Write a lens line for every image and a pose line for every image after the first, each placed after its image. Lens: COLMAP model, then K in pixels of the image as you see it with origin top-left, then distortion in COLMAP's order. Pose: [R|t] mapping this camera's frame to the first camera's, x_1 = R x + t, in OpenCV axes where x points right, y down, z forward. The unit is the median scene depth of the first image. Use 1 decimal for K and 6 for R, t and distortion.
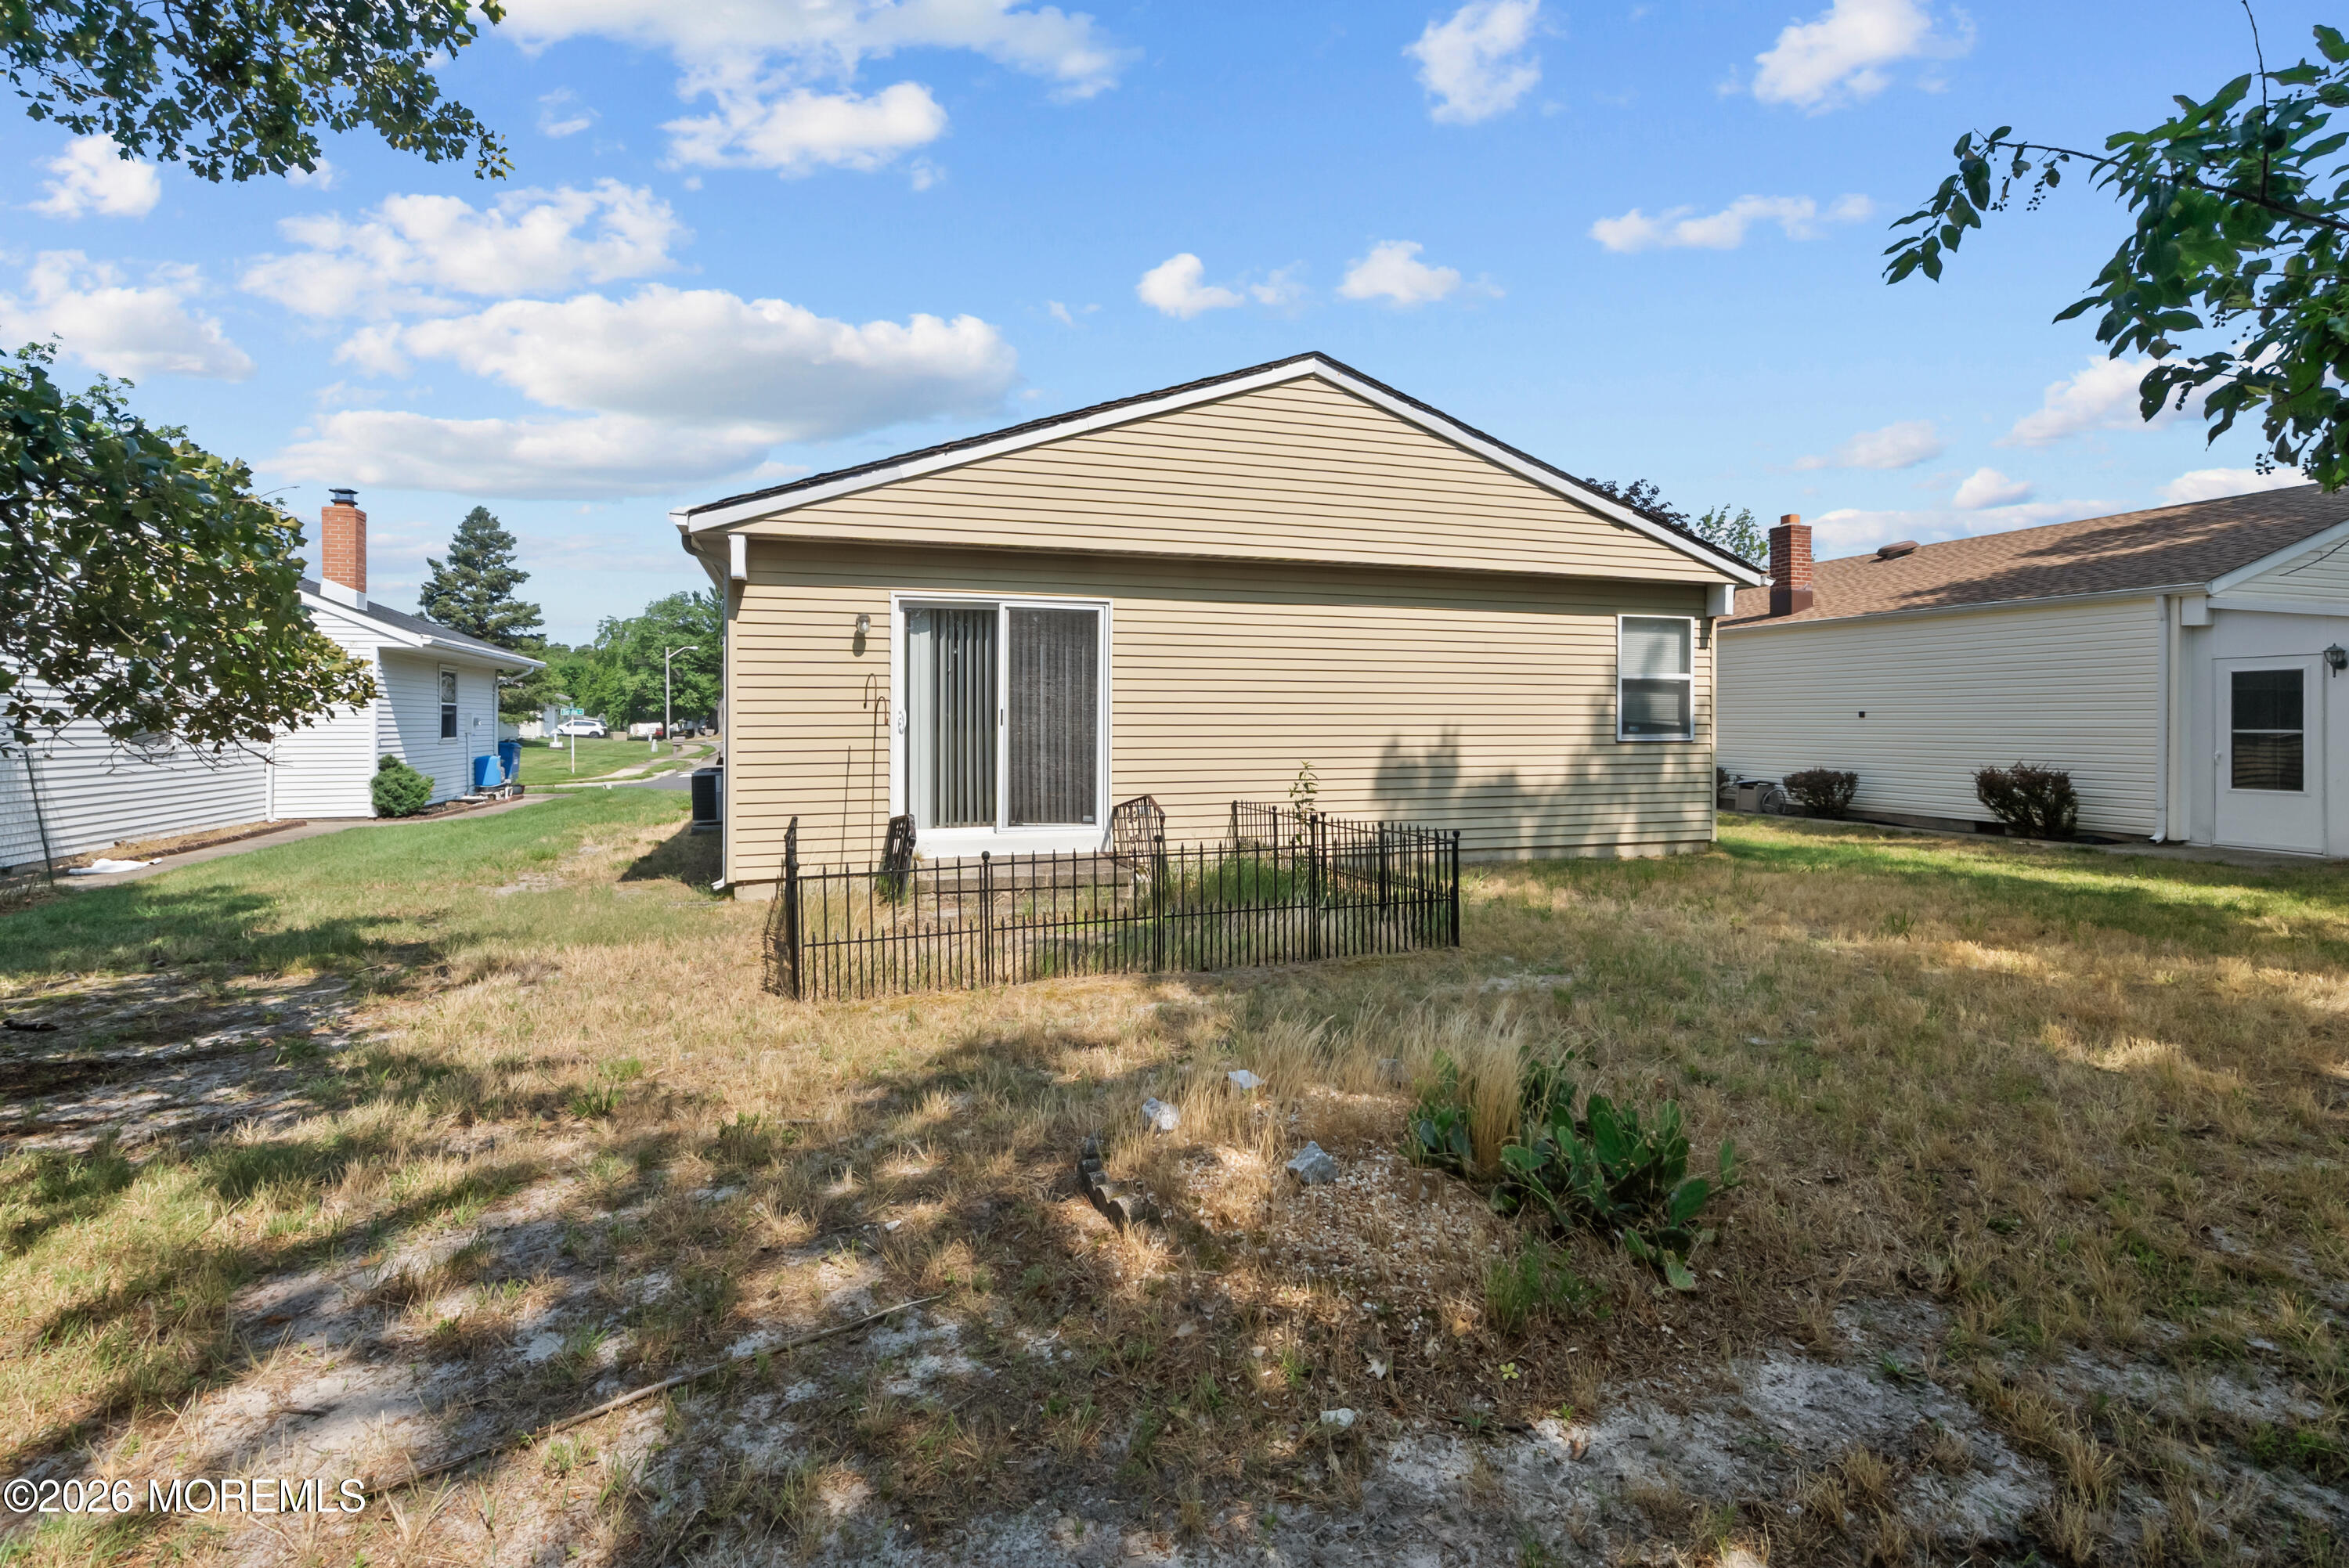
lens RADIAL K [[1098.6, 0, 1169.7], [0, 1098.6, 762.6], [0, 0, 1]] dist [-0.004119, 0.000735]
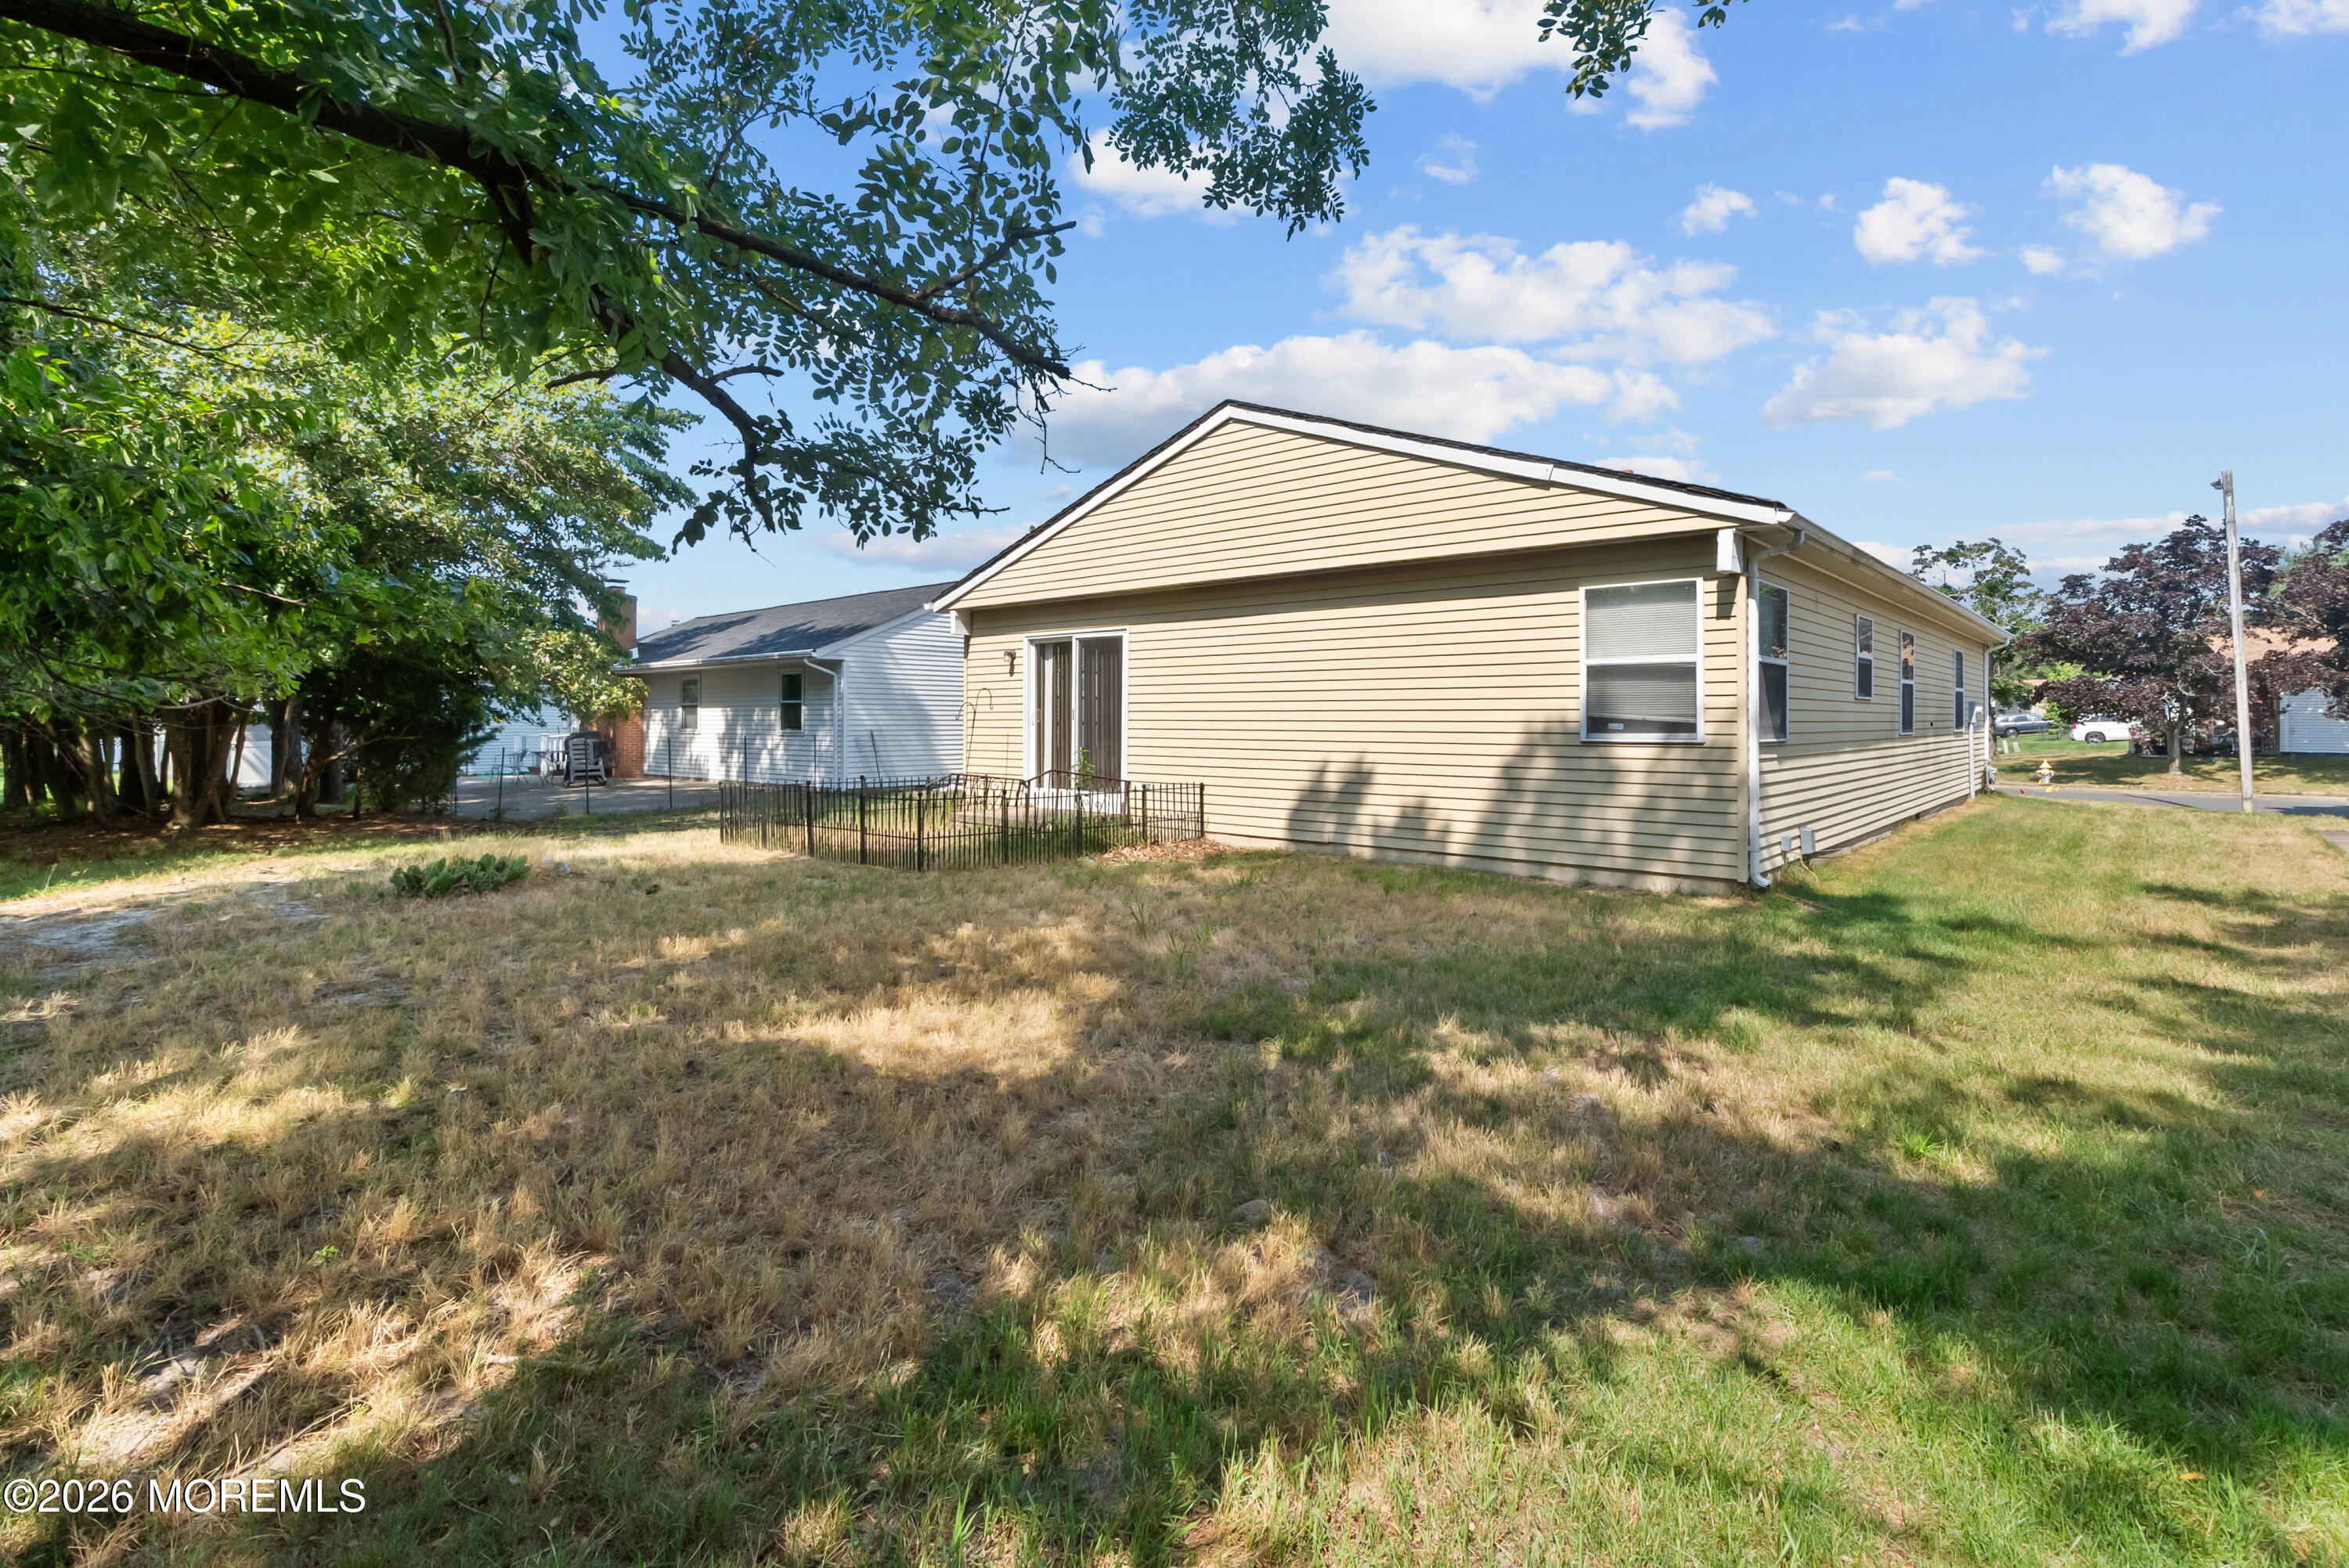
lens RADIAL K [[1098.6, 0, 1169.7], [0, 1098.6, 762.6], [0, 0, 1]] dist [-0.004119, 0.000735]
pose [[0.491206, 0.035660, -0.870313, 1.112982], [-0.033228, 0.999201, 0.022188, -0.013614], [0.870410, 0.018020, 0.491999, 0.374997]]
